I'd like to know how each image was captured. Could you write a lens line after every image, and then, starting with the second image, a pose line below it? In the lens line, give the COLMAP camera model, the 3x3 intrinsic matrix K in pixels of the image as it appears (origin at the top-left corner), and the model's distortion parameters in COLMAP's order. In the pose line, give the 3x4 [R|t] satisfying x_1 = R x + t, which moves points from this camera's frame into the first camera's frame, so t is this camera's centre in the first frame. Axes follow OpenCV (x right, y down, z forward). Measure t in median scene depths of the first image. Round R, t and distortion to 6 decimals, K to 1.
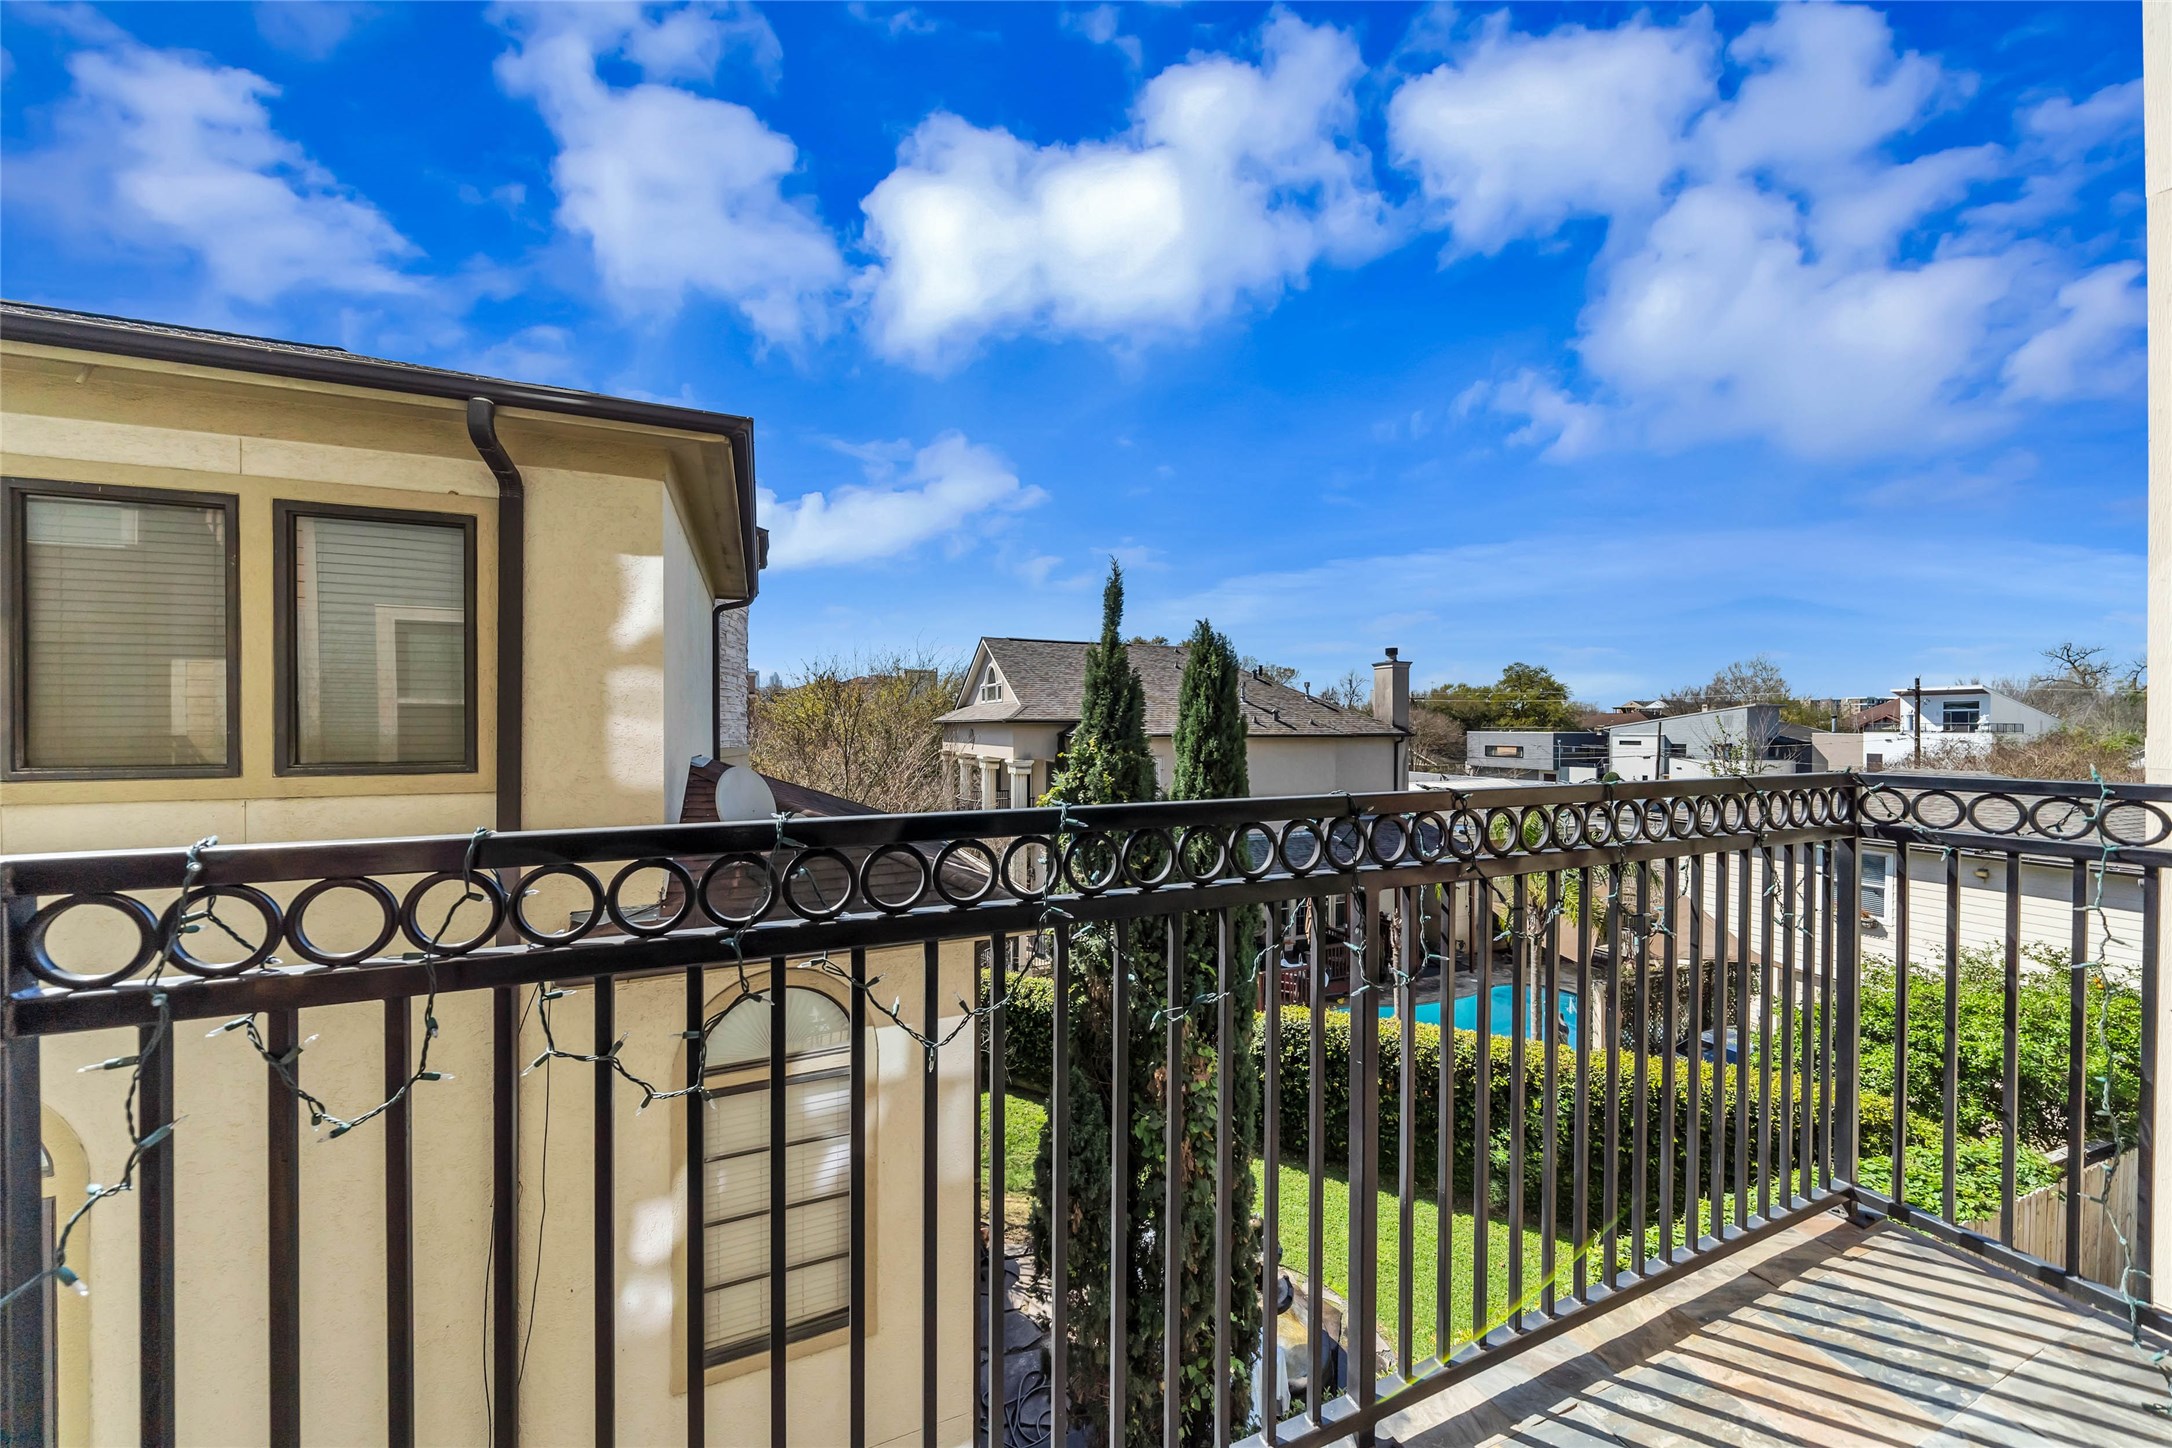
lens RADIAL K [[772.1, 0, 1080.3], [0, 772.1, 732.2], [0, 0, 1]] dist [0.000476, 0.000105]
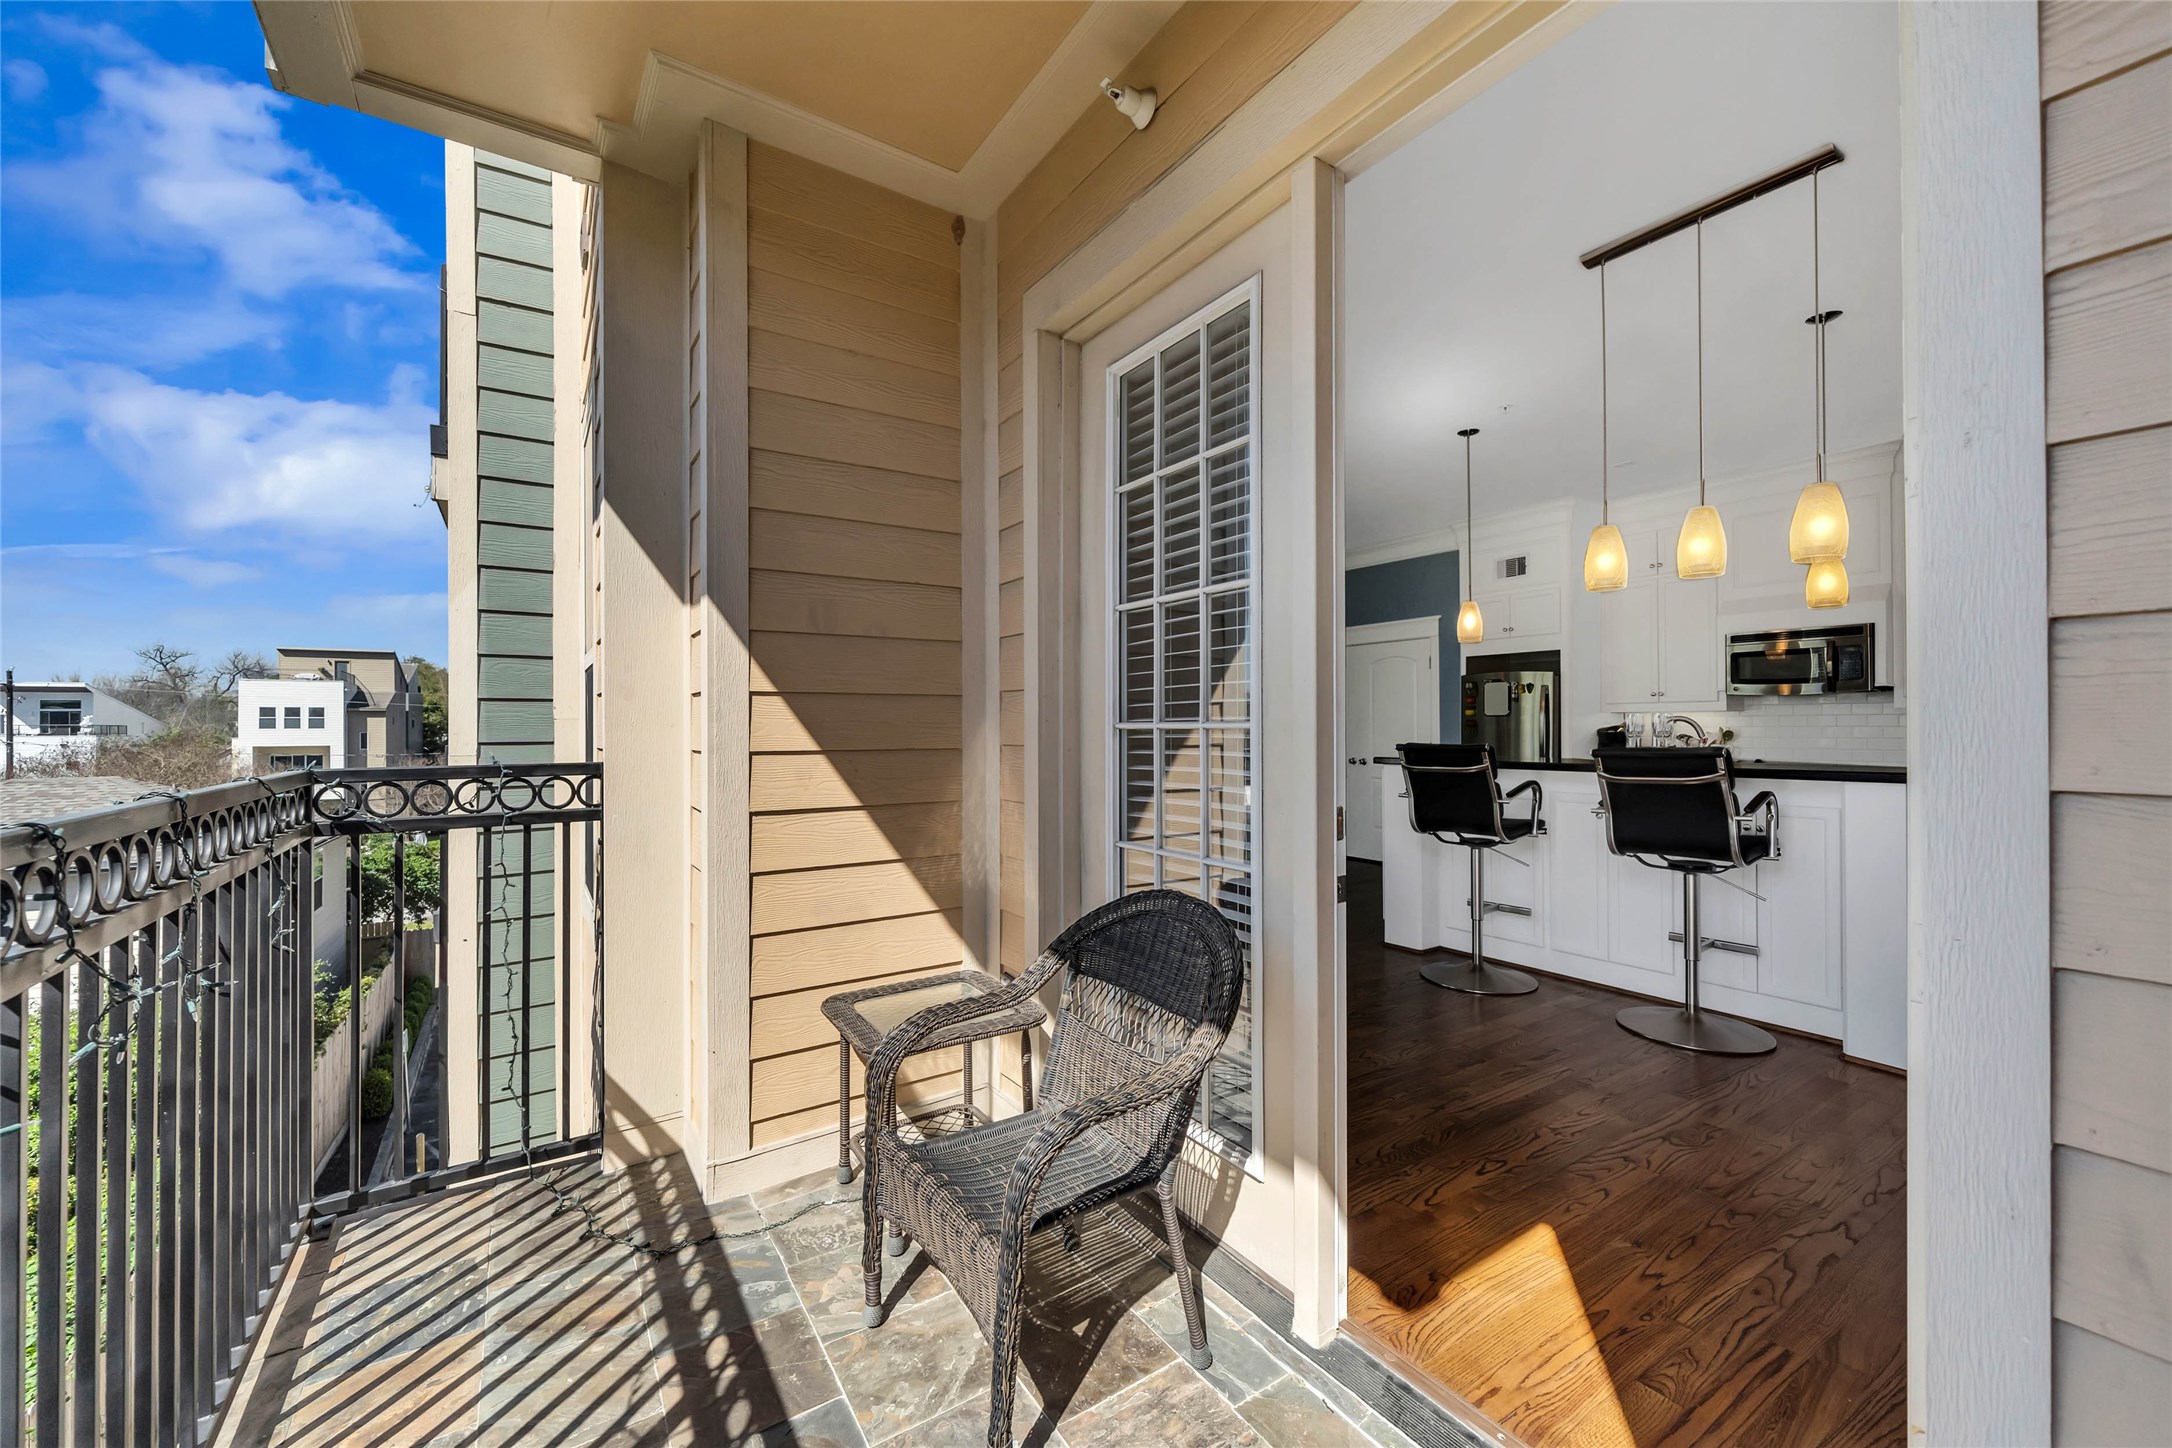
lens RADIAL K [[845.3, 0, 1078.7], [0, 845.3, 720.8], [0, 0, 1]] dist [0.000103, -0.000069]
pose [[-0.173576, 0.001955, 0.984819, -0.217727], [0.015018, 0.999887, 0.000662, 0.005180], [-0.984706, 0.014905, -0.173586, 0.269458]]
